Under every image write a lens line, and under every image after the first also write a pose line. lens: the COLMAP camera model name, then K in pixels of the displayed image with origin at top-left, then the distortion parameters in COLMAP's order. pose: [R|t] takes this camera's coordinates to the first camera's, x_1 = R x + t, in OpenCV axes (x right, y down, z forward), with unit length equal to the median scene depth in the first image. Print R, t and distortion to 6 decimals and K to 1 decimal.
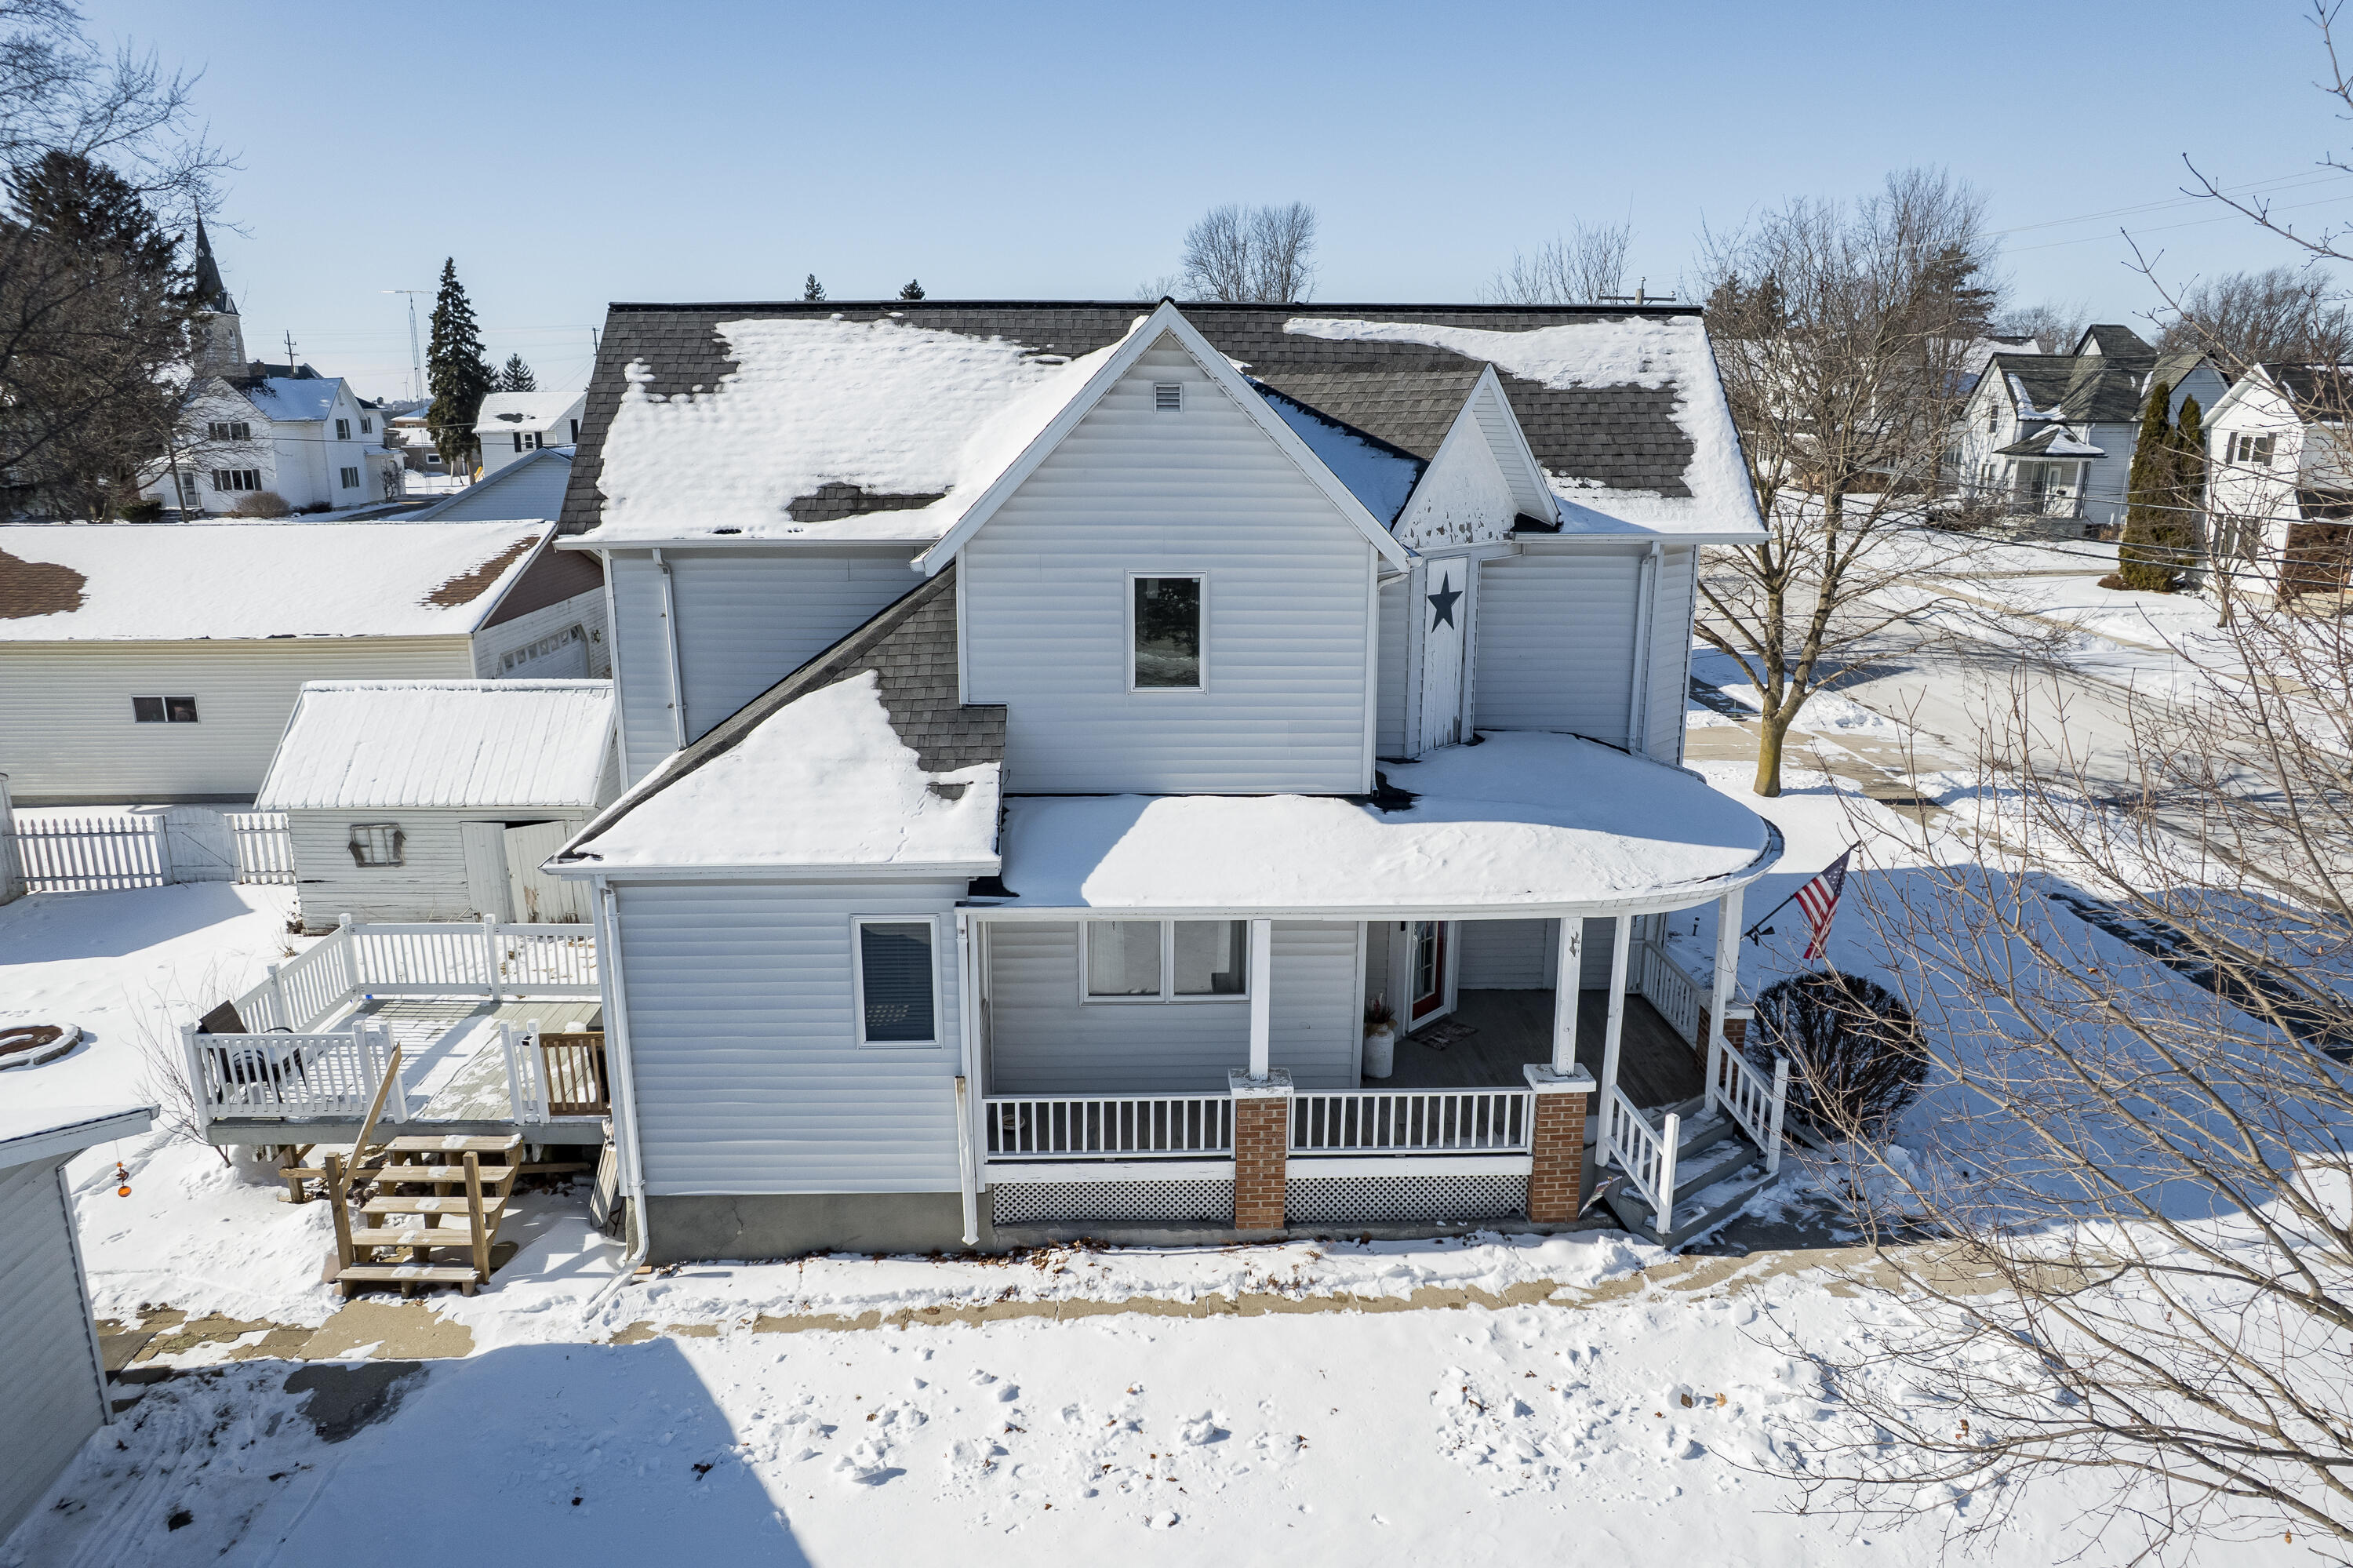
lens RADIAL K [[1509.0, 0, 1164.3], [0, 1509.0, 793.3], [0, 0, 1]] dist [-0.049503, 0.041143]
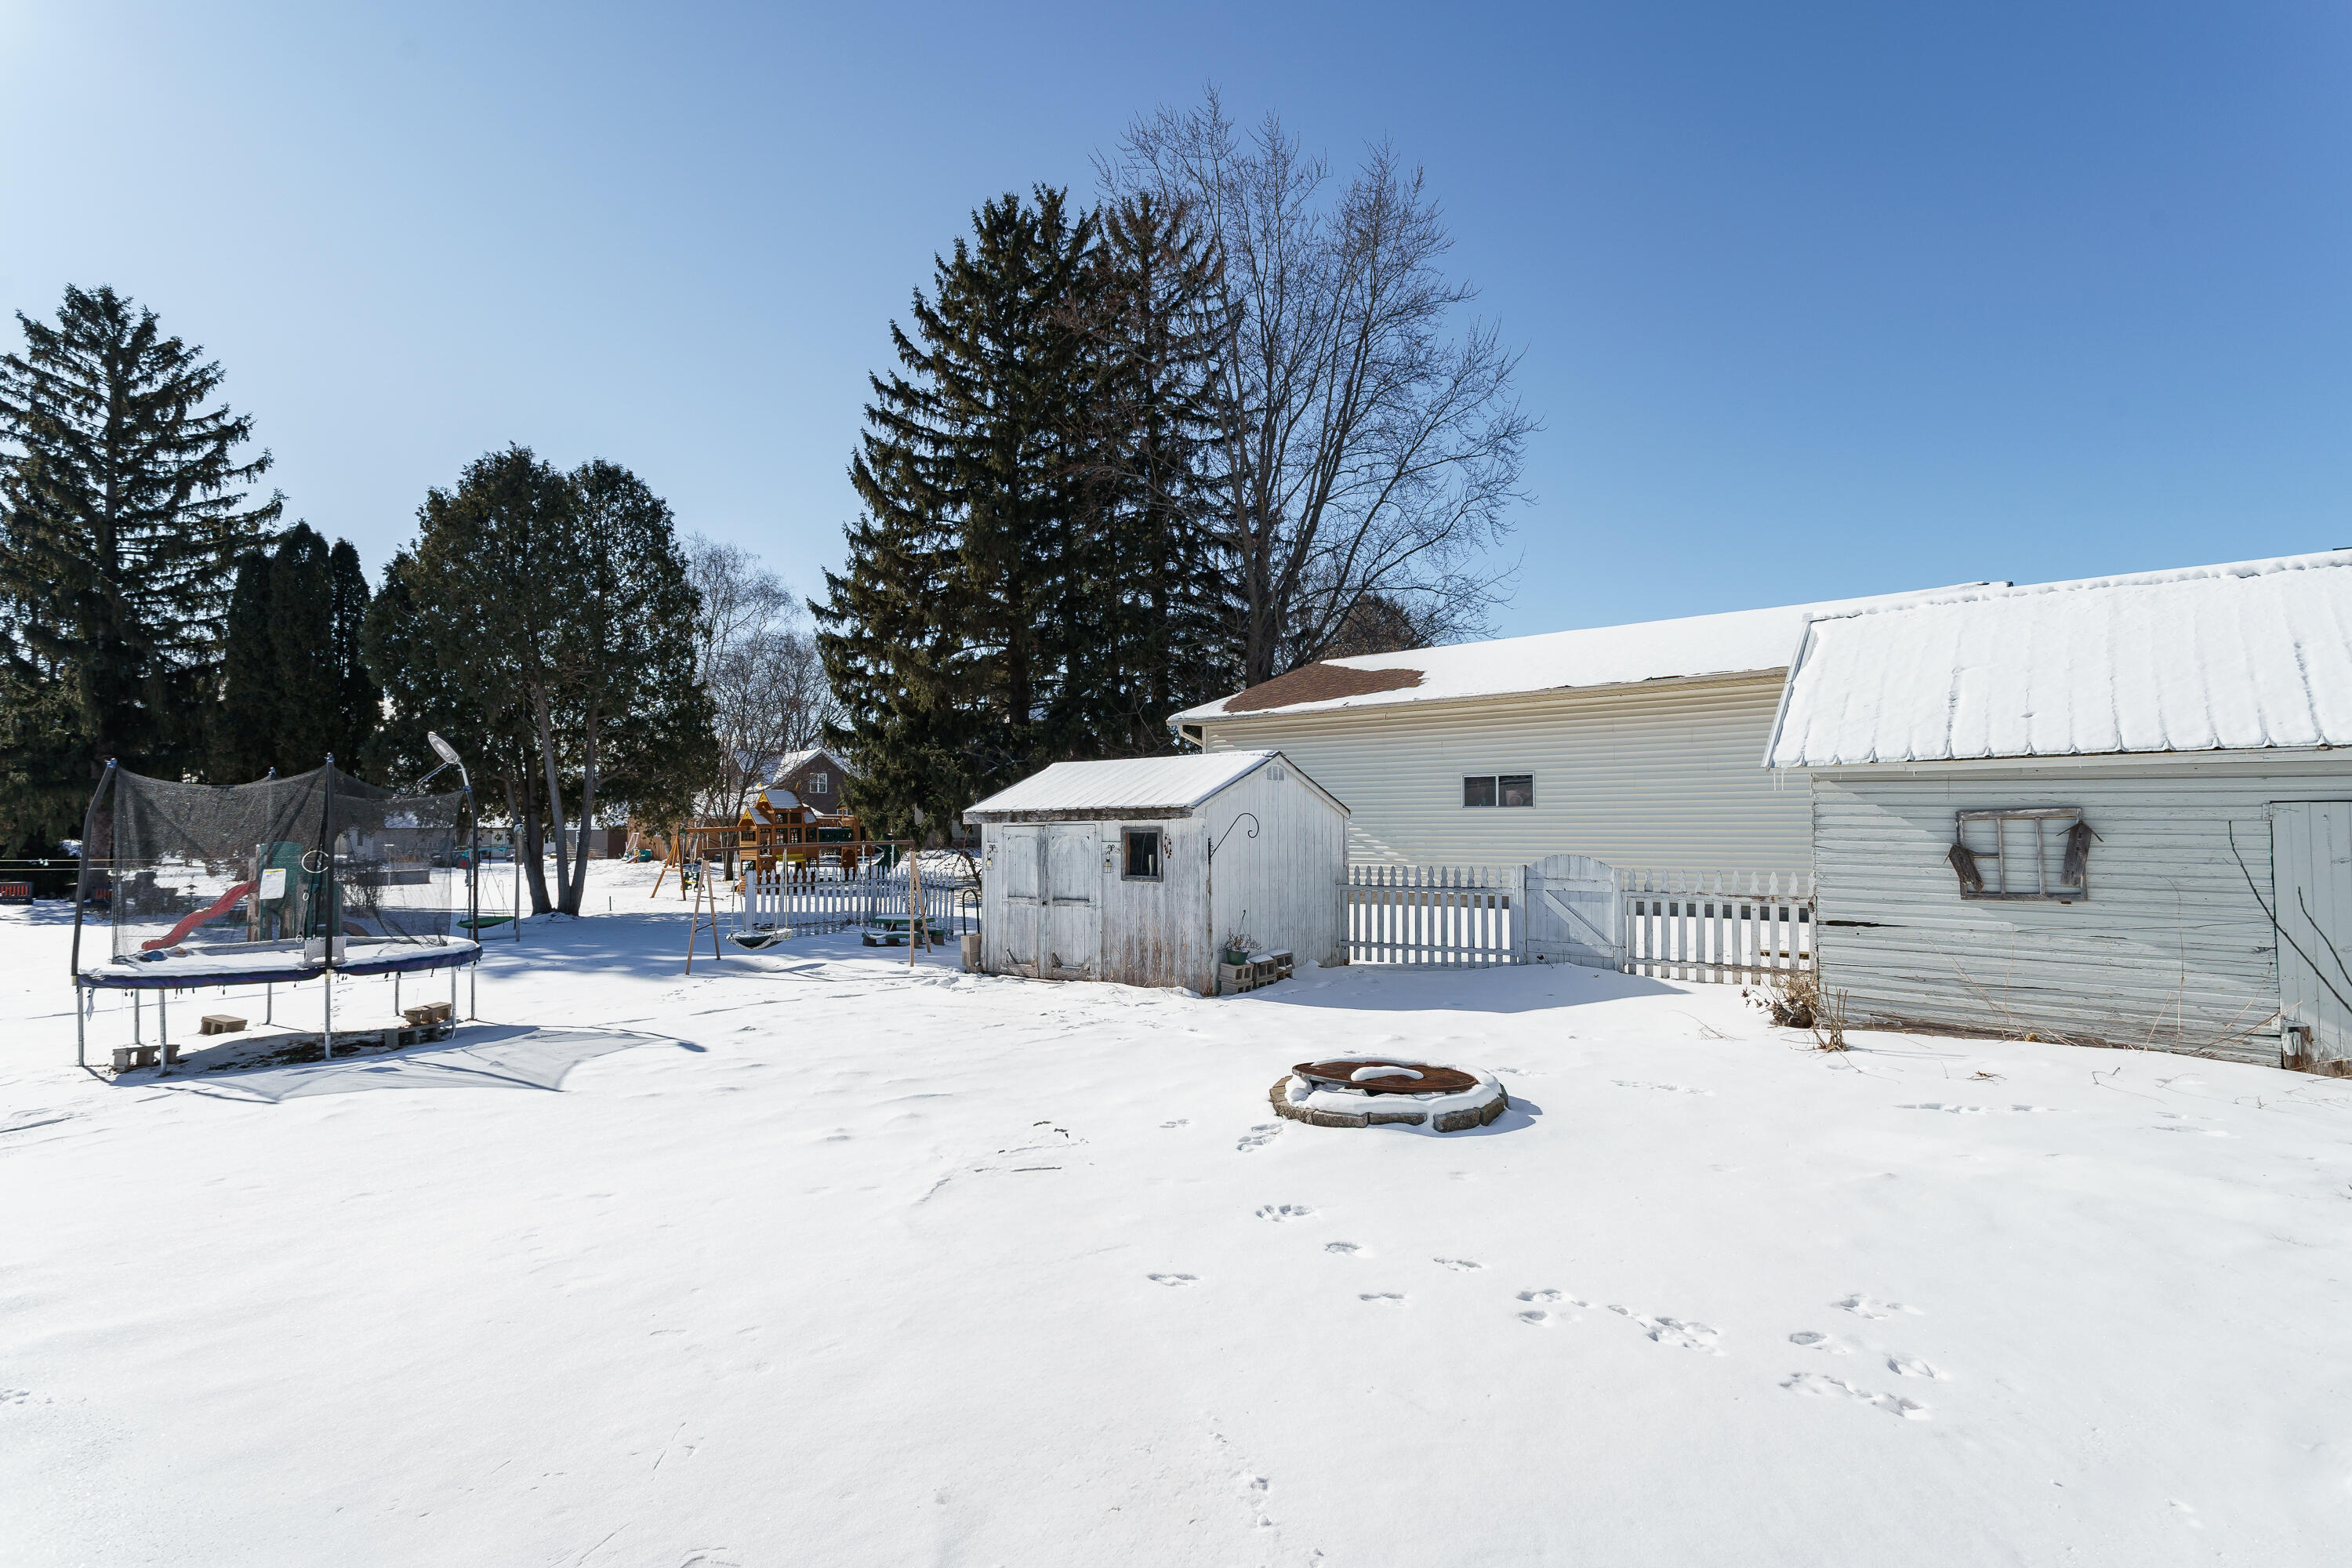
lens RADIAL K [[1121.4, 0, 1176.0], [0, 1121.4, 784.0], [0, 0, 1]] dist [0.007813, -0.000226]
pose [[0.730805, -0.030730, -0.681894, -0.619583], [-0.167283, 0.960458, -0.222567, 0.179569], [0.661770, 0.276722, 0.696767, 0.732279]]
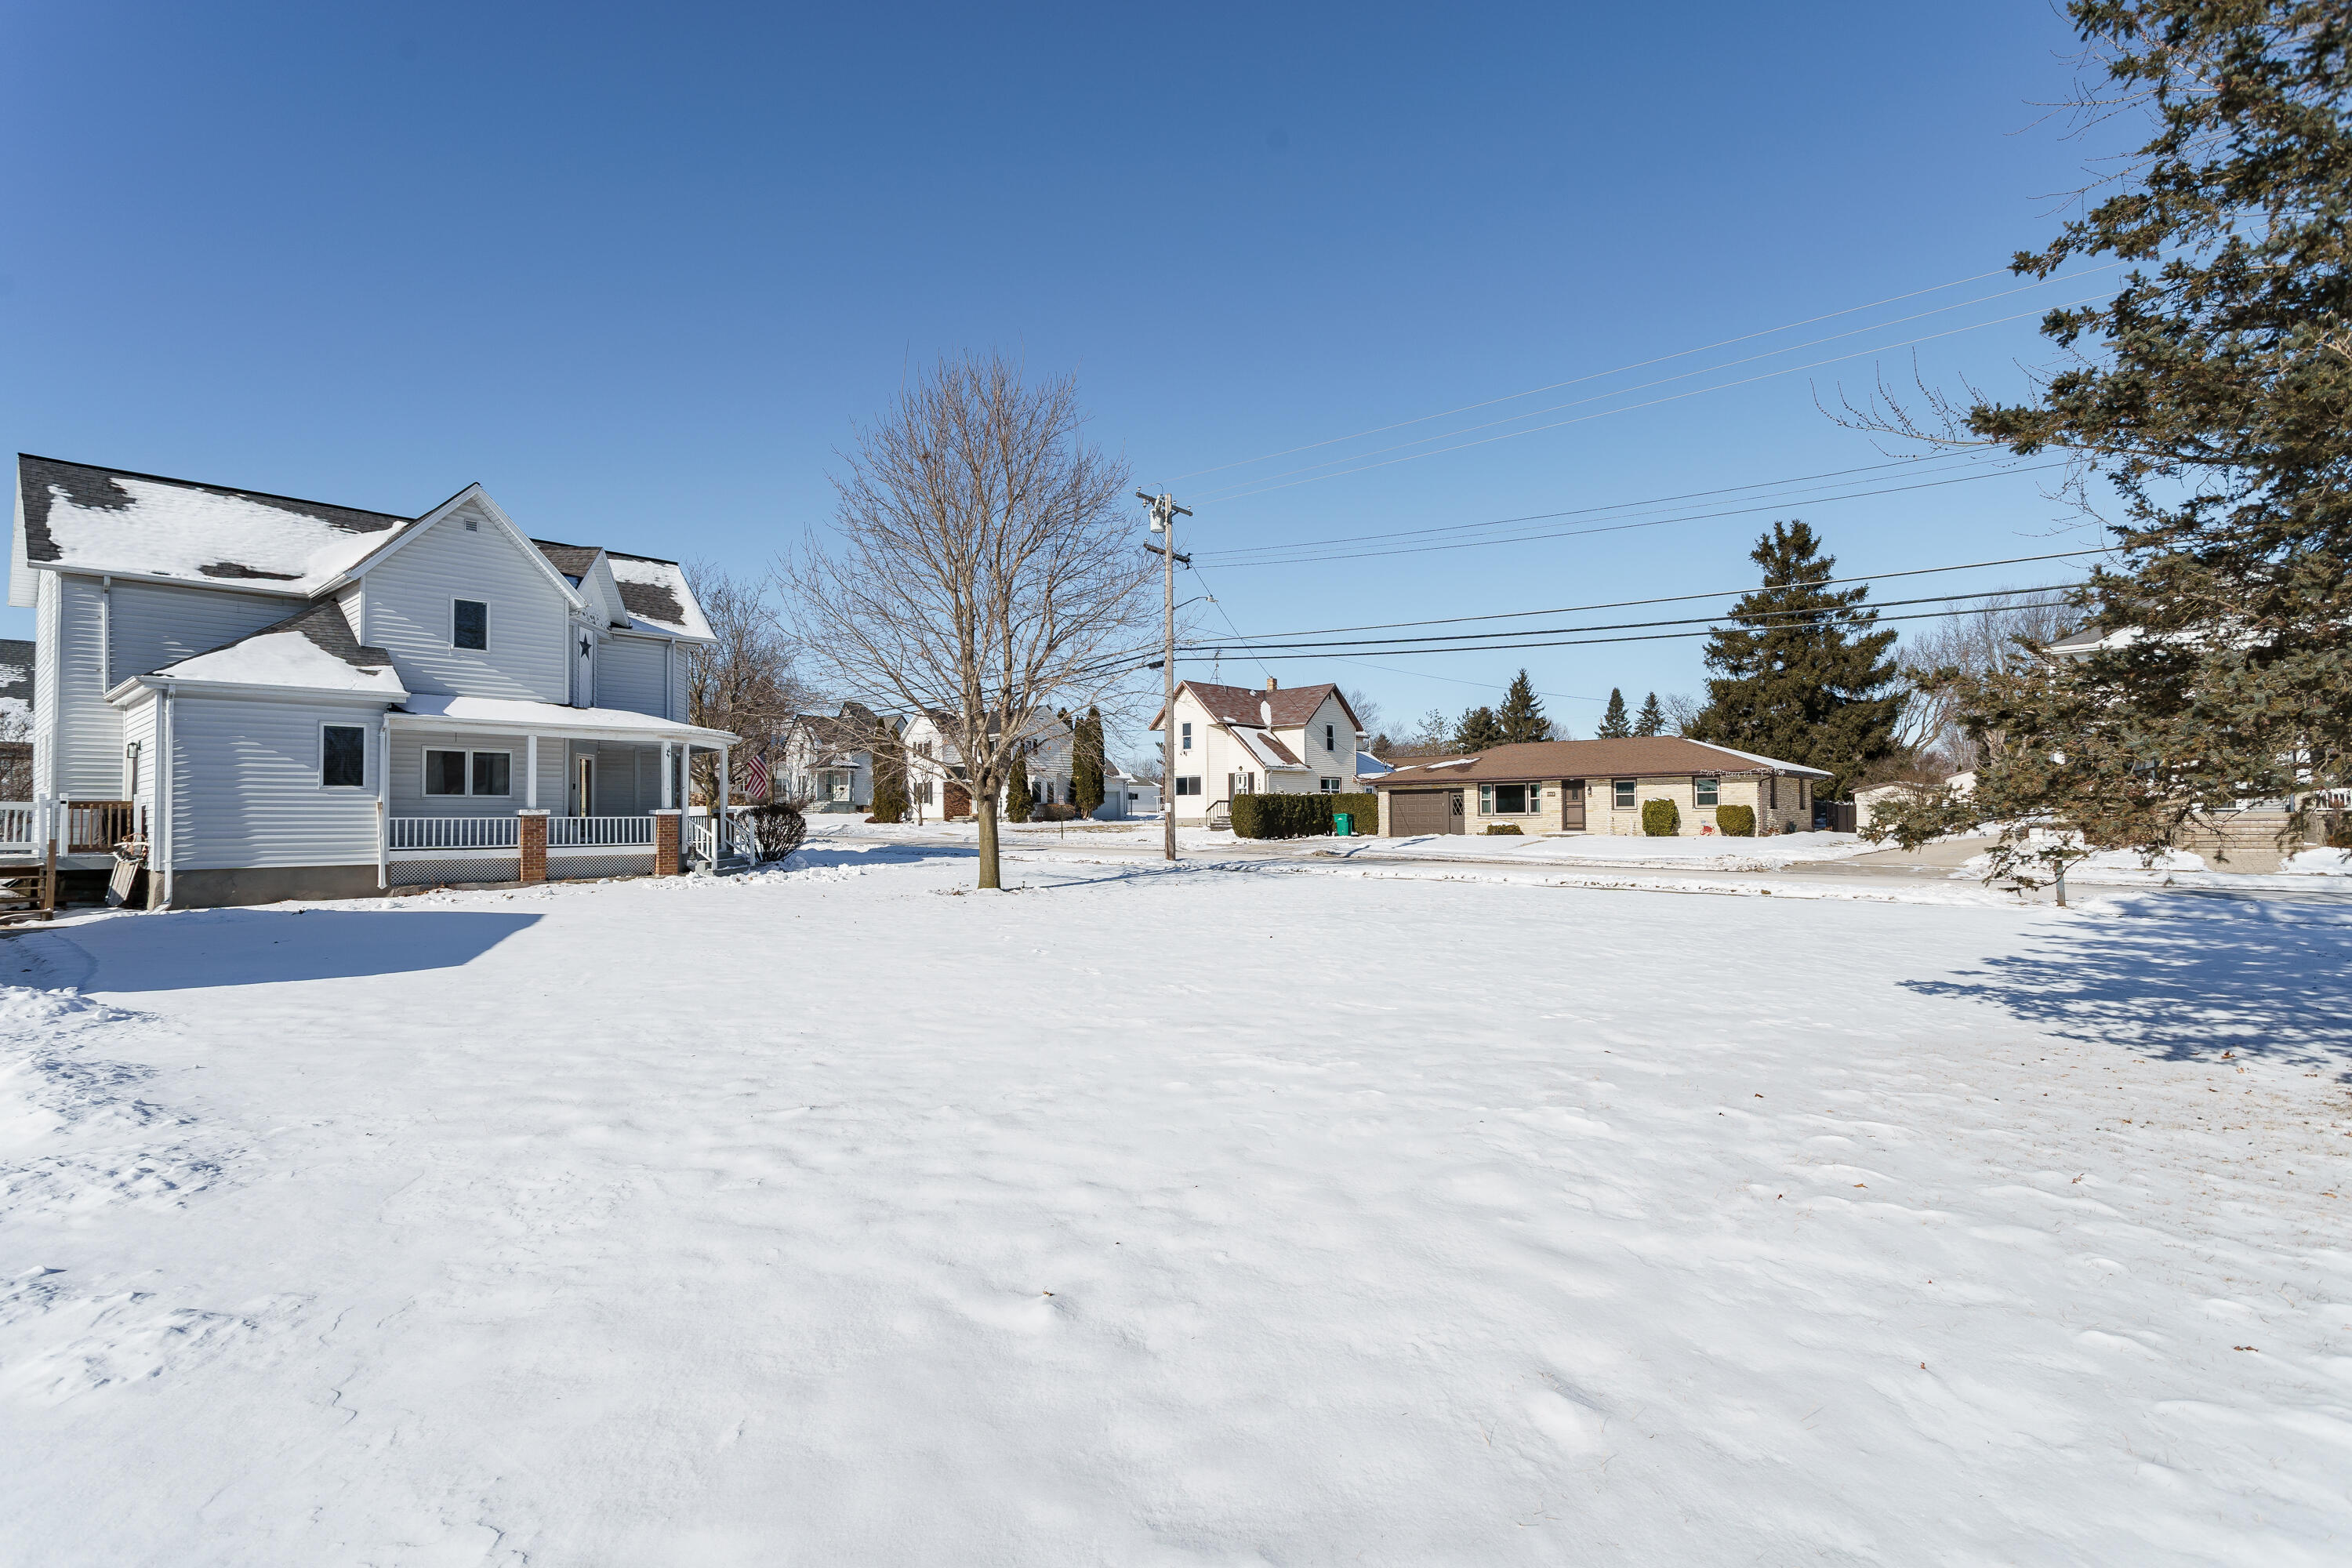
lens RADIAL K [[1108.3, 0, 1176.0], [0, 1108.3, 784.0], [0, 0, 1]] dist [-0.001702, -0.000244]
pose [[0.682293, 0.014719, 0.730931, -0.399980], [0.193961, 0.960324, -0.200393, 0.543981], [-0.704880, 0.278499, 0.652367, -0.637024]]
